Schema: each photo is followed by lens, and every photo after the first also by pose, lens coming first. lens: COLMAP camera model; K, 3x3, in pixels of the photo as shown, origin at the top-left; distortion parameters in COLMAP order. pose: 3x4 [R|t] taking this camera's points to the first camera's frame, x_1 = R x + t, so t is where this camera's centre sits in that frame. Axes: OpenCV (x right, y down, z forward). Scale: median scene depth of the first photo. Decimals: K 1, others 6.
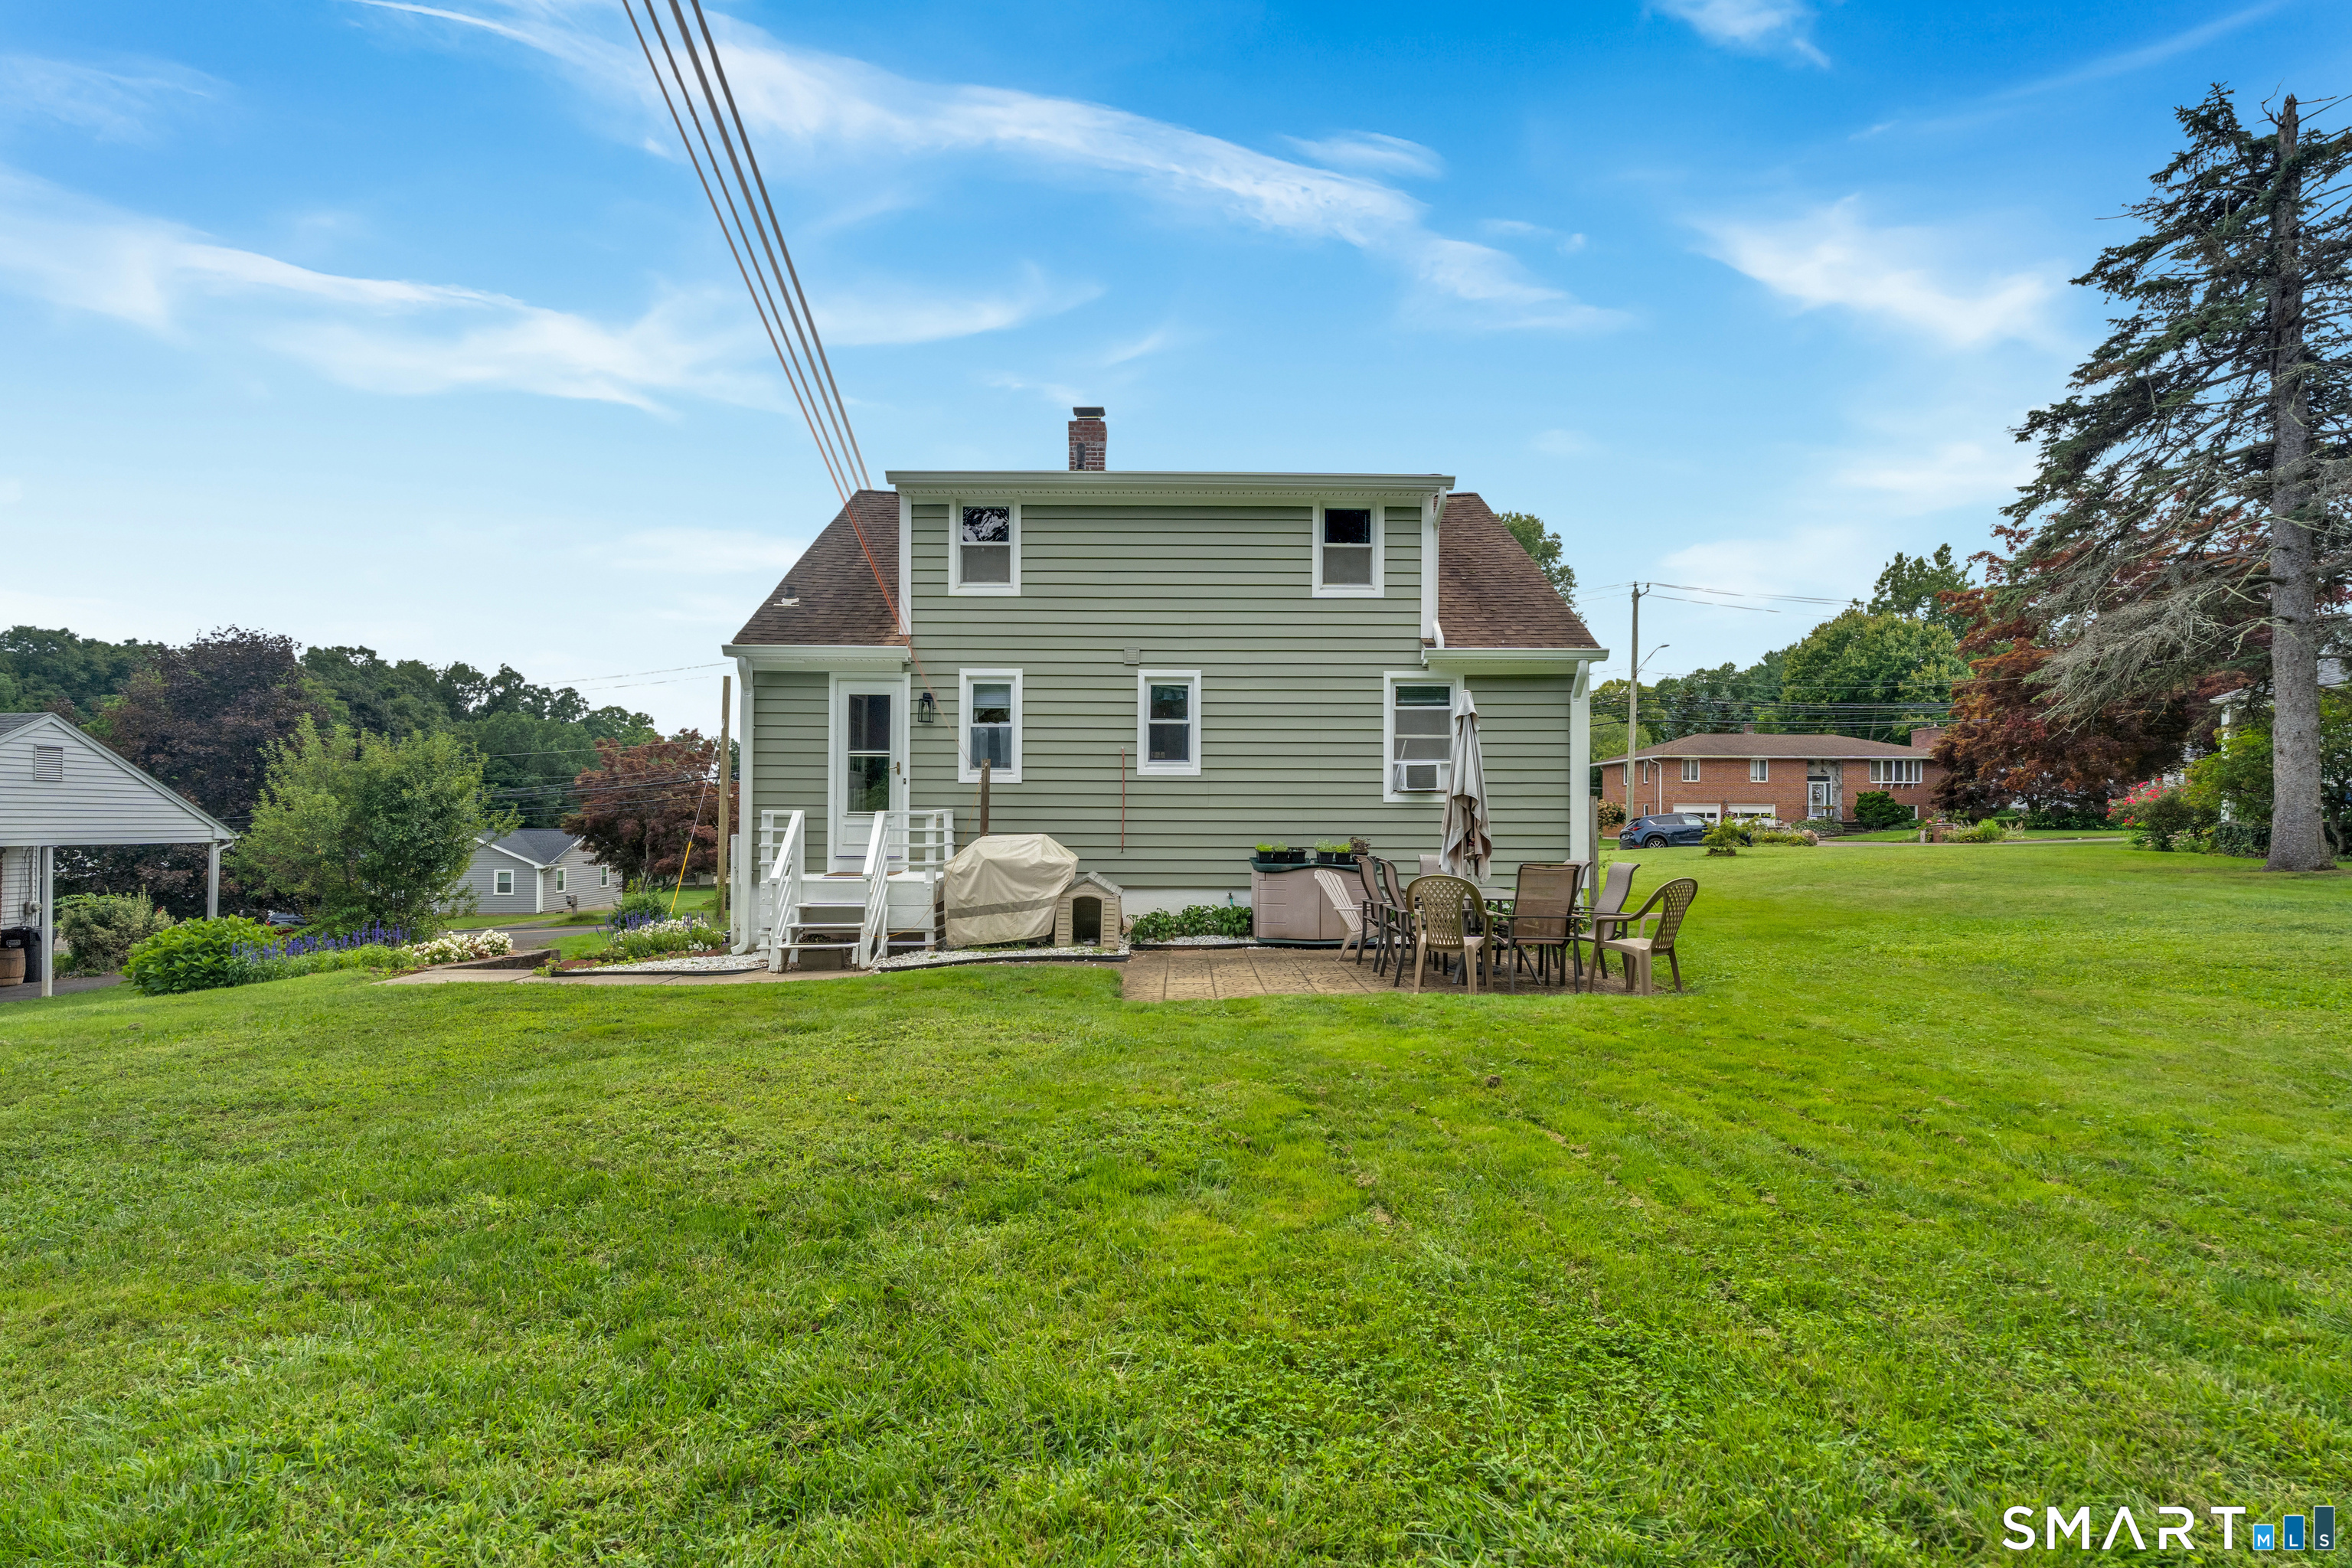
lens RADIAL K [[1066.9, 0, 1083.7], [0, 1066.9, 837.5], [0, 0, 1]] dist [-0.001787, 0.000014]
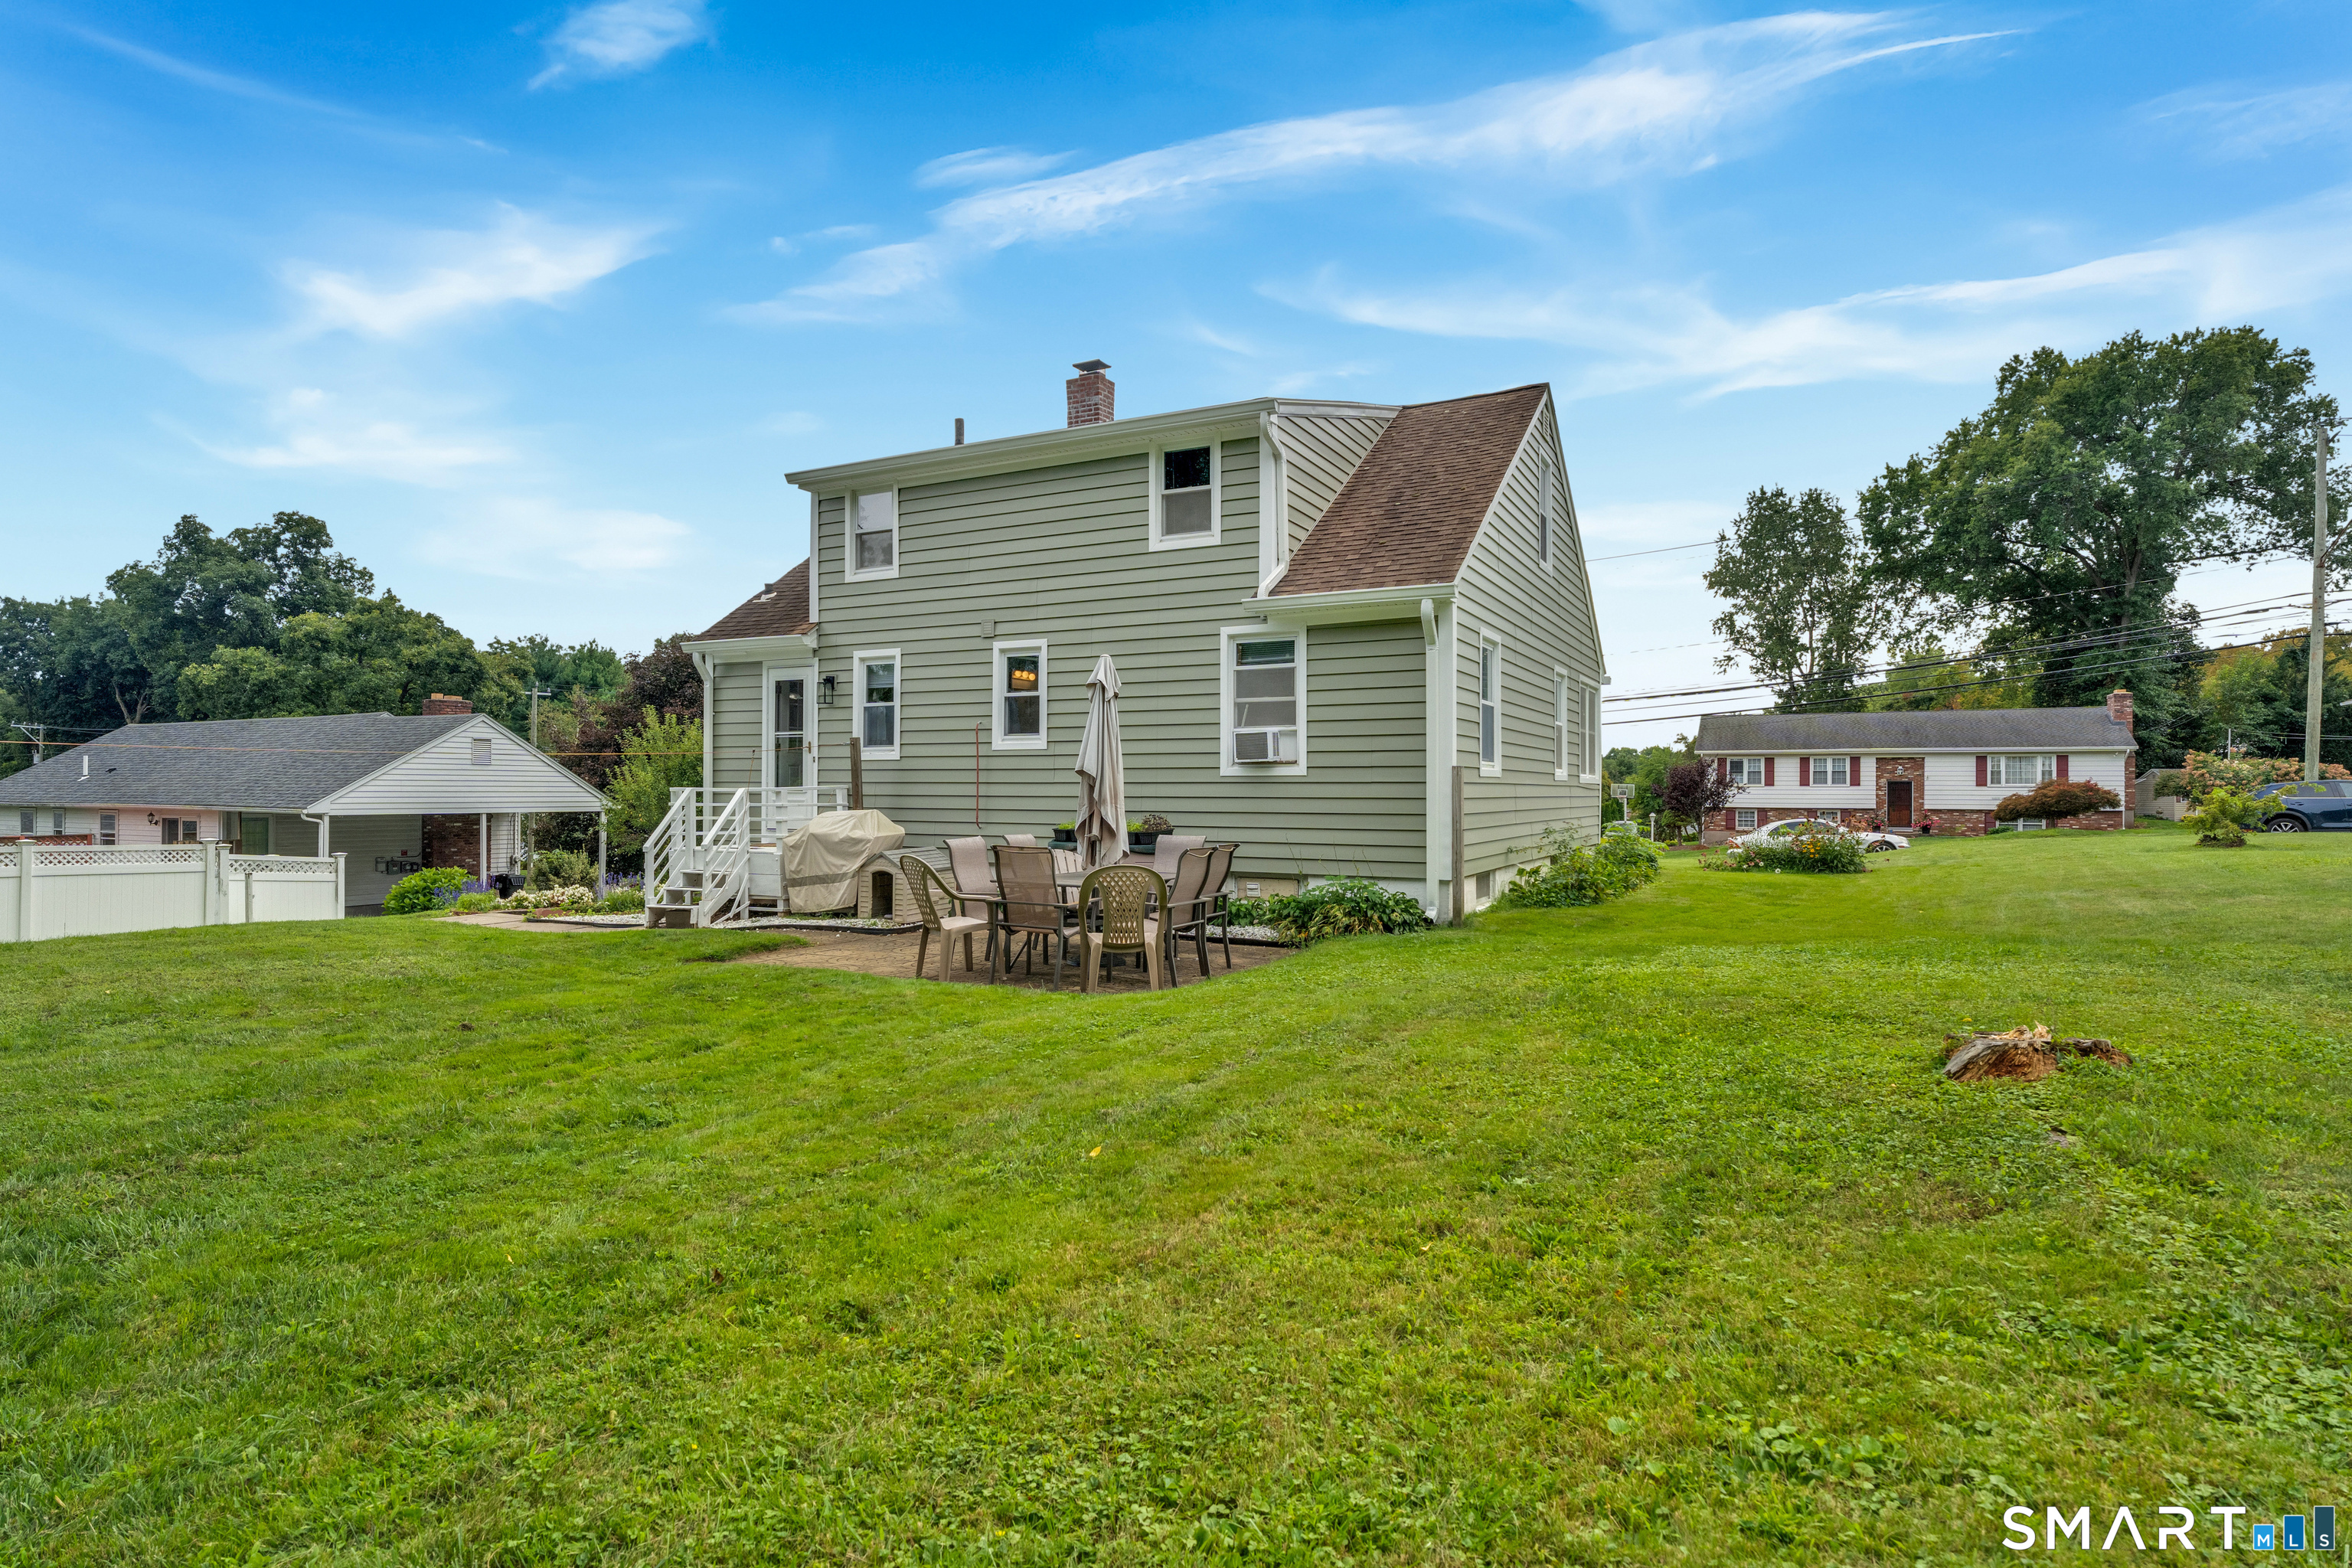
lens RADIAL K [[1210.1, 0, 1176.4], [0, 1210.1, 811.0], [0, 0, 1]] dist [-0.001294, -0.000189]
pose [[0.882981, 0.006154, -0.469368, 0.840780], [-0.005037, 0.999981, 0.003634, -0.008266], [0.469381, -0.000844, 0.882995, 0.111584]]
